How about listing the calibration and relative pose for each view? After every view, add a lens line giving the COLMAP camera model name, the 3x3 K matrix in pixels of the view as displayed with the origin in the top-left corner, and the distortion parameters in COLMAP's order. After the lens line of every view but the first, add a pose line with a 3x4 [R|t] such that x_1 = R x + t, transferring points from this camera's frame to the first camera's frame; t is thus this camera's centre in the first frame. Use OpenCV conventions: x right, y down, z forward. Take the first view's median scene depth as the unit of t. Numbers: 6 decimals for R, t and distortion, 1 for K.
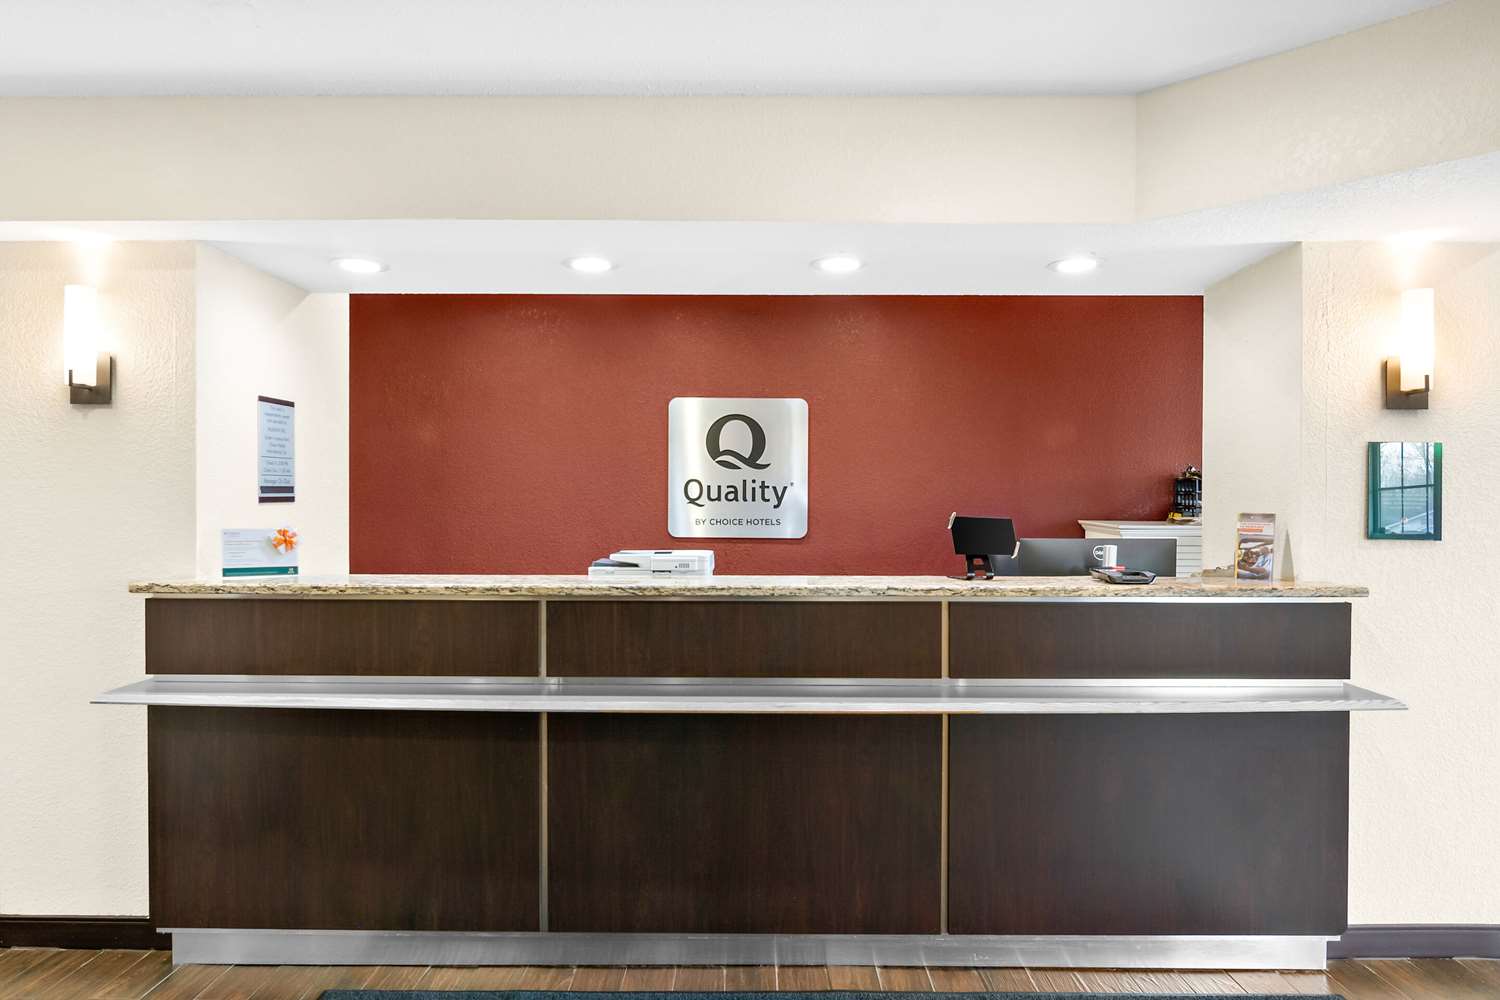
lens RADIAL K [[970.9, 0, 750.0], [0, 970.9, 500.0], [0, 0, 1]] dist [-0.002582, -0.001630]
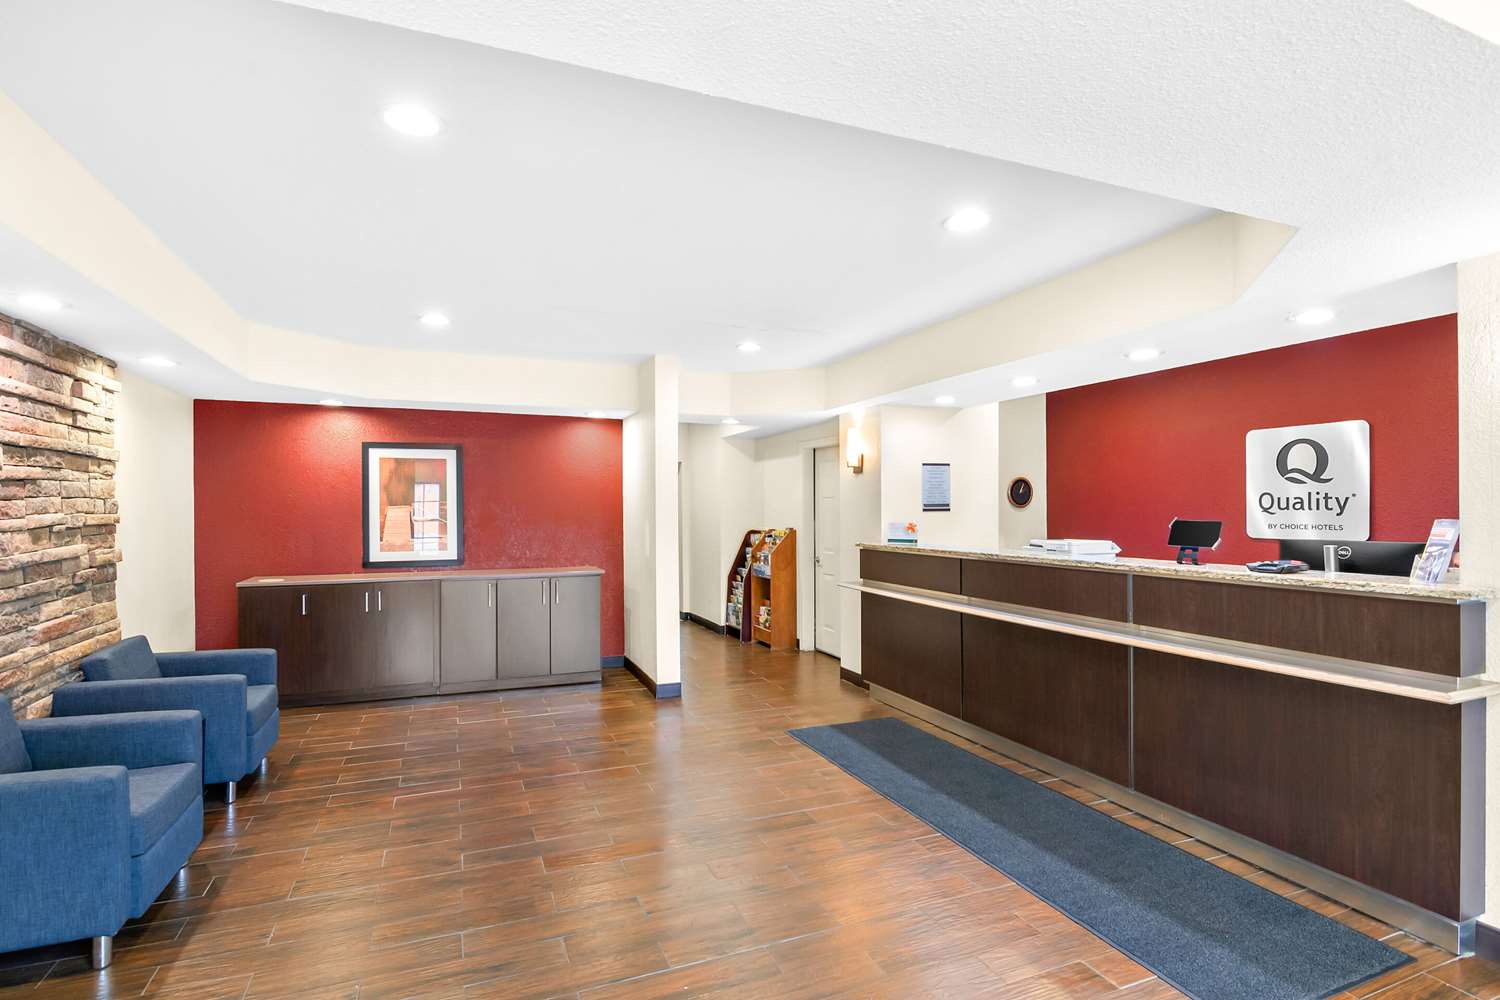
lens RADIAL K [[726.4, 0, 747.9], [0, 726.4, 508.5], [0, 0, 1]] dist [0.002848, -0.011470]
pose [[0.386404, -0.006181, -0.922309, 0.568879], [0.003356, 0.999980, -0.005295, 0.002116], [0.922323, -0.001049, 0.386417, -0.006987]]
